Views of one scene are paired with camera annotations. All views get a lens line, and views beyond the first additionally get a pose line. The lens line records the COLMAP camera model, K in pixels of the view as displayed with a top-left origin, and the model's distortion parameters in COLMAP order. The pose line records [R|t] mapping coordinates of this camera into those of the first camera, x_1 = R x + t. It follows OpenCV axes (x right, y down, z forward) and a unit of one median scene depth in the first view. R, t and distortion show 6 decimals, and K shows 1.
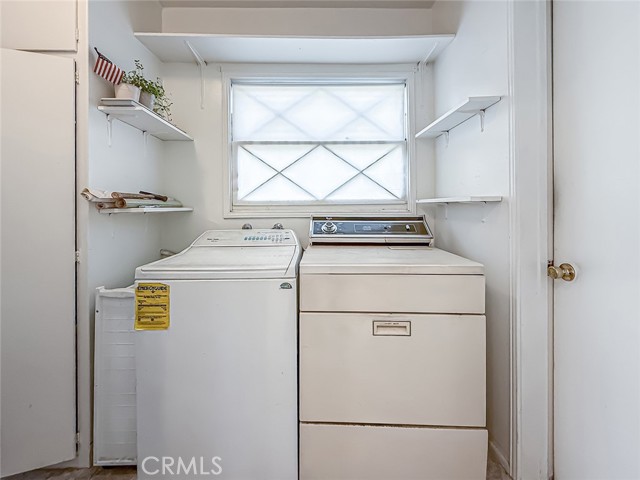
lens RADIAL K [[258.0, 0, 318.7], [0, 258.0, 237.2], [0, 0, 1]] dist [-0.008319, 0.000002]
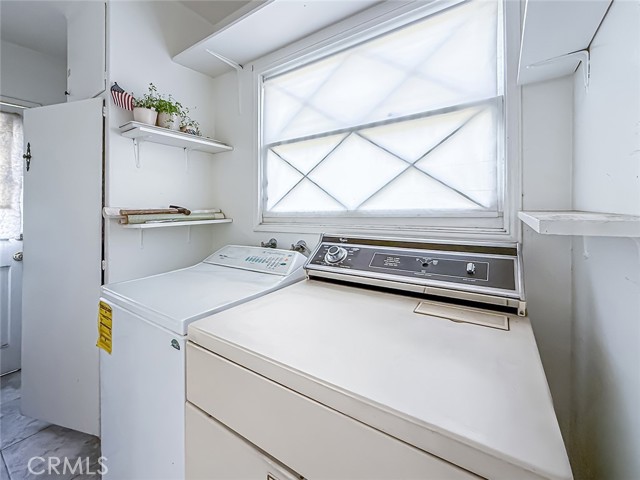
lens RADIAL K [[258.0, 0, 318.7], [0, 258.0, 237.2], [0, 0, 1]] dist [-0.008319, 0.000002]
pose [[0.828755, 0.052959, -0.557100, 0.335073], [-0.053706, 0.998444, 0.015020, -0.079721], [0.557029, 0.017472, 0.830309, 0.373728]]
